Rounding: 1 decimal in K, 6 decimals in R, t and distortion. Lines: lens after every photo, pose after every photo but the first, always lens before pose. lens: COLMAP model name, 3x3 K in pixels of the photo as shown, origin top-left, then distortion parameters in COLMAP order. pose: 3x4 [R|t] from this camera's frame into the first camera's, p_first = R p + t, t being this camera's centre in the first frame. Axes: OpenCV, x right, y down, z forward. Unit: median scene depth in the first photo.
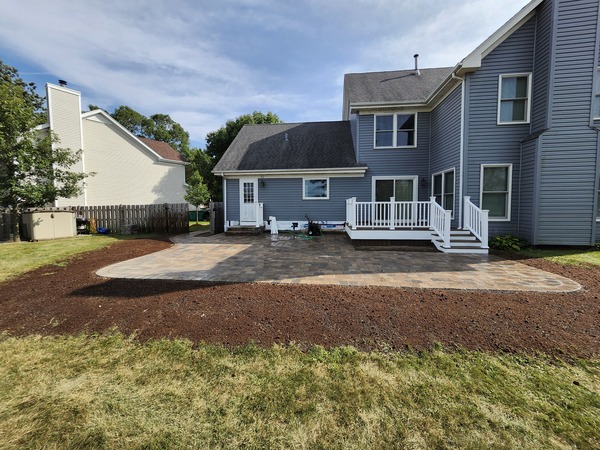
lens RADIAL K [[231.1, 0, 302.6], [0, 231.1, 213.4], [0, 0, 1]] dist [-0.000475, -0.000047]
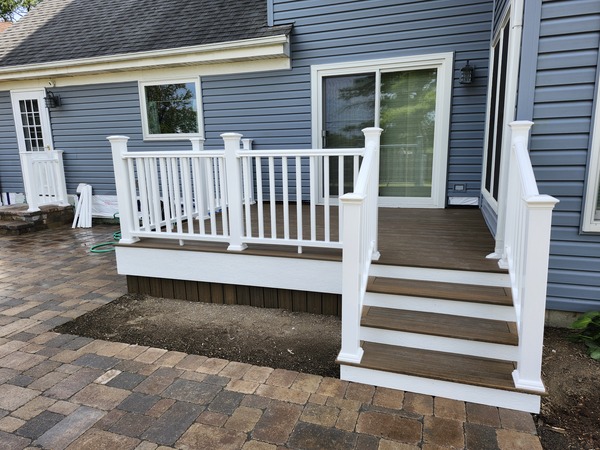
lens RADIAL K [[411.4, 0, 300.0], [0, 411.4, 225.0], [0, 0, 1]] dist [0.086618, -0.075750]
pose [[0.975176, 0.023936, -0.220133, 0.424490], [0.011444, 0.987364, 0.158054, -0.030079], [0.221134, -0.156650, 0.962580, 0.390756]]
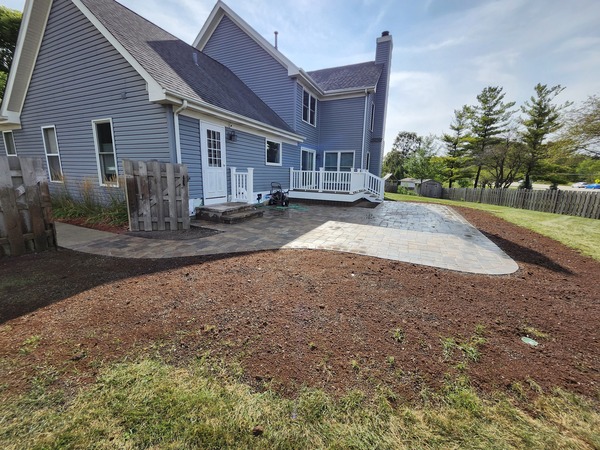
lens RADIAL K [[231.1, 0, 302.6], [0, 231.1, 213.4], [0, 0, 1]] dist [-0.000475, -0.000047]
pose [[0.293832, -0.158338, 0.942652, -0.799868], [0.005275, 0.986438, 0.164048, -0.024799], [-0.955843, -0.043230, 0.290682, 0.656430]]
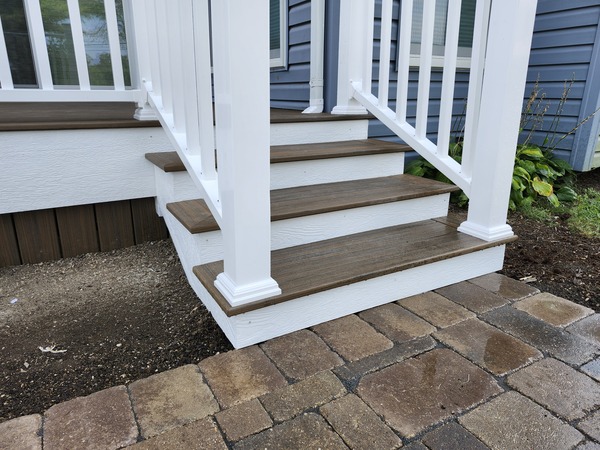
lens RADIAL K [[411.4, 0, 300.0], [0, 411.4, 225.0], [0, 0, 1]] dist [0.086618, -0.075750]
pose [[0.808450, -0.171393, 0.563056, 0.349799], [0.004237, 0.958331, 0.285630, 0.043348], [-0.588549, -0.228532, 0.775489, 0.544104]]
